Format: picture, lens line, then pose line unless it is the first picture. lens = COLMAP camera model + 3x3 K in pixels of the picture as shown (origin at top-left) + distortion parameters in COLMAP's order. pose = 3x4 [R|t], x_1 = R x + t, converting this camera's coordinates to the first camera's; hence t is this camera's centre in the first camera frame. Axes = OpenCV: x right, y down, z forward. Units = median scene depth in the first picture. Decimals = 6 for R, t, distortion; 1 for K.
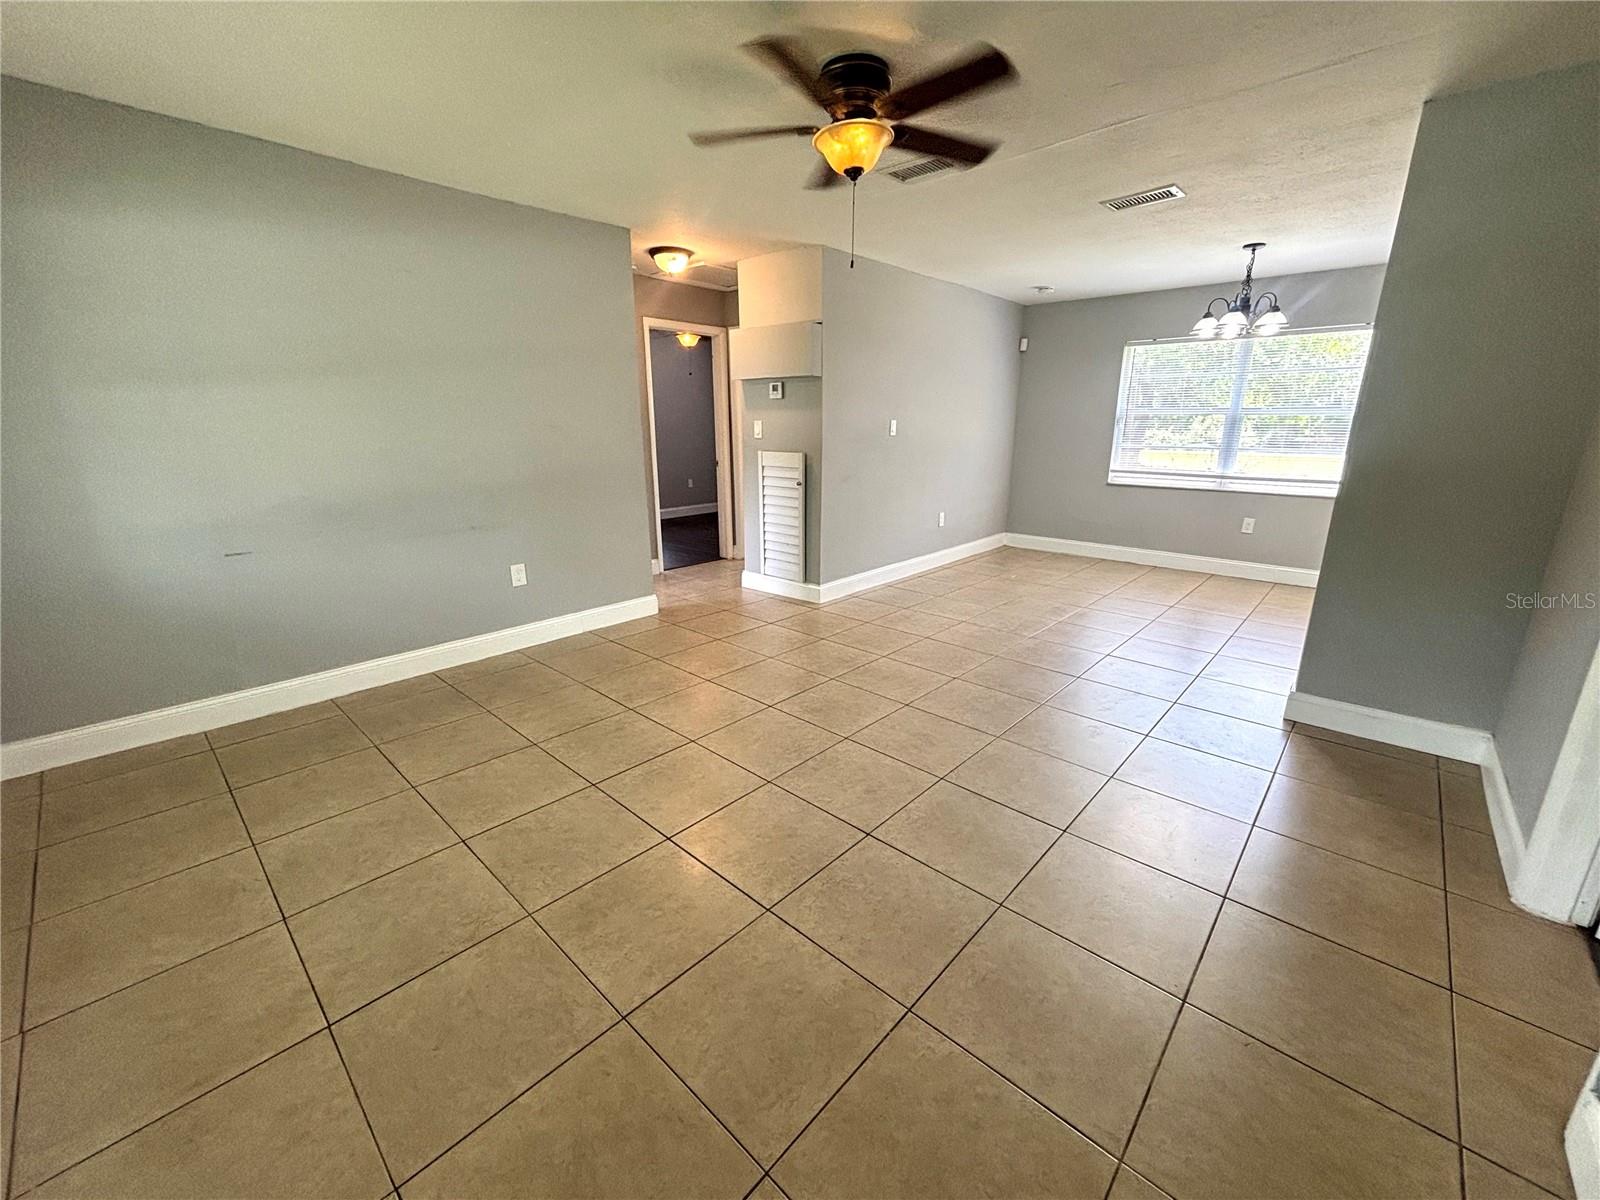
lens RADIAL K [[643.7, 0, 793.9], [0, 643.7, 603.1], [0, 0, 1]] dist [0.000681, 0.000175]
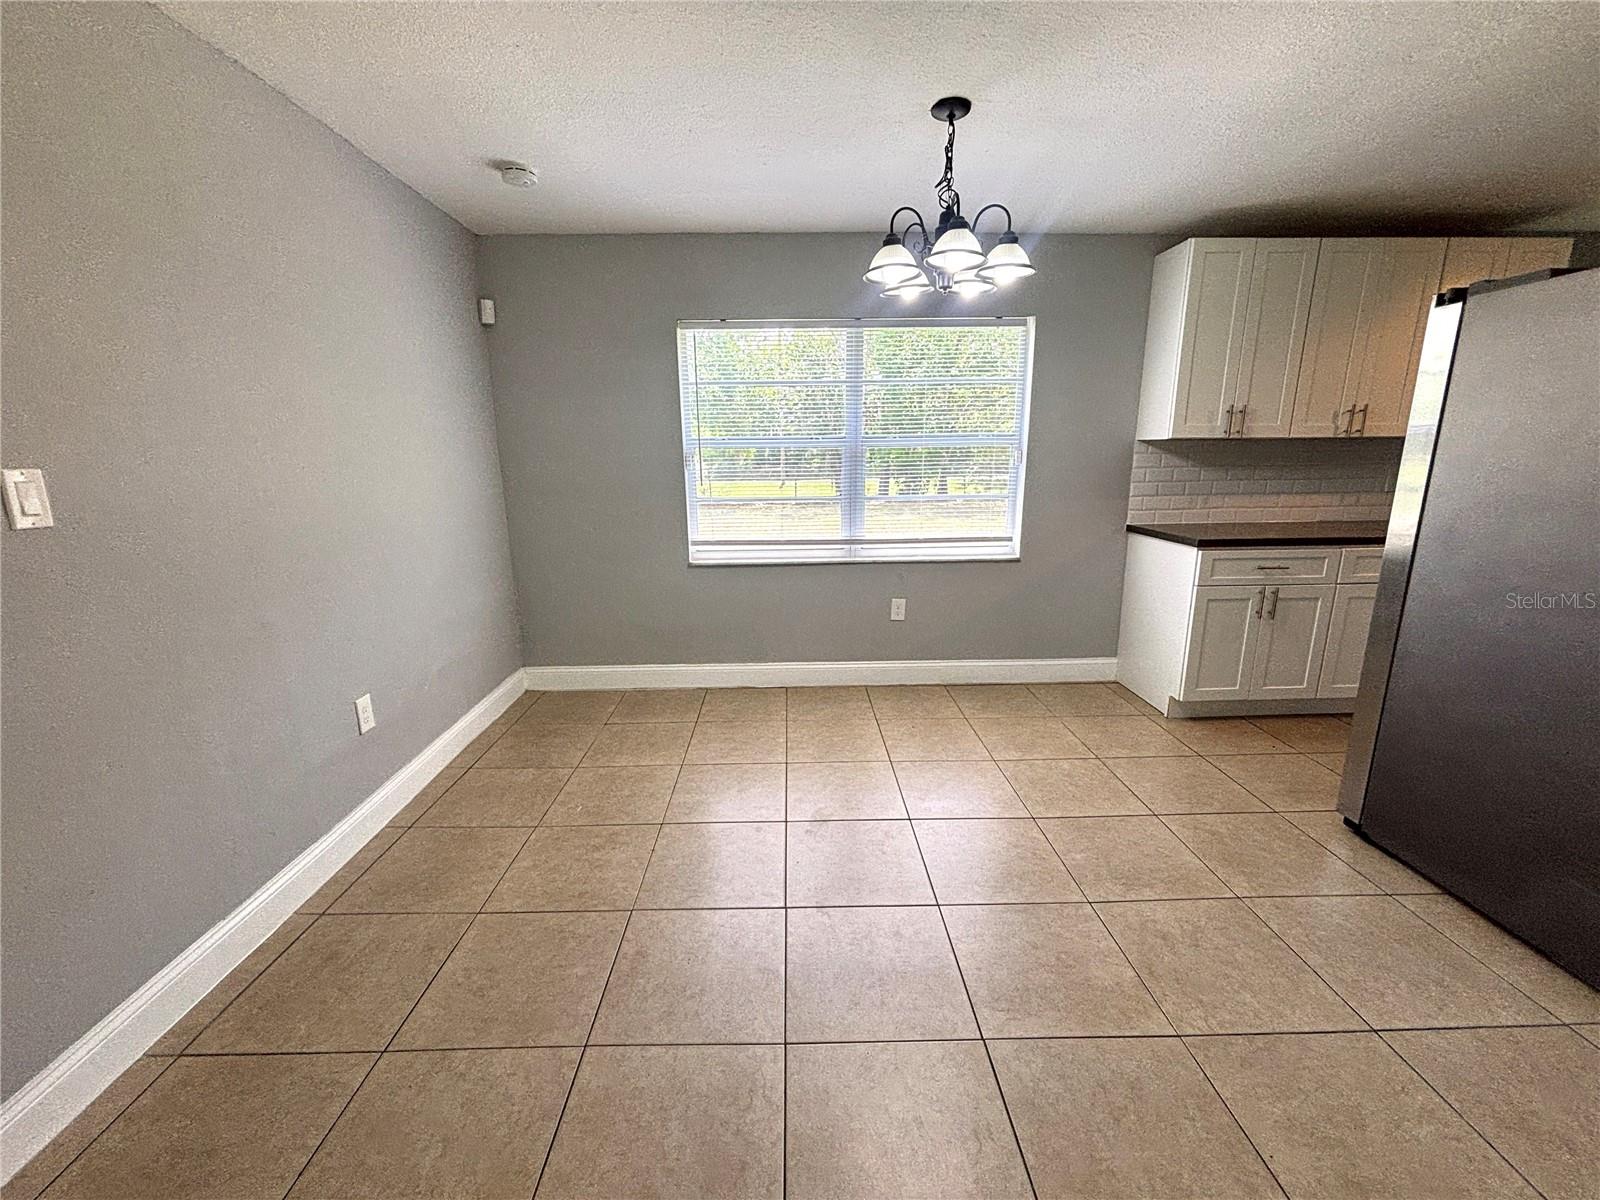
lens RADIAL K [[643.7, 0, 793.9], [0, 643.7, 603.1], [0, 0, 1]] dist [0.000681, 0.000175]
pose [[0.721185, -0.163551, 0.673159, 0.165359], [0.197573, 0.979932, 0.026416, -0.154550], [-0.663970, 0.113948, 0.739026, 0.533269]]
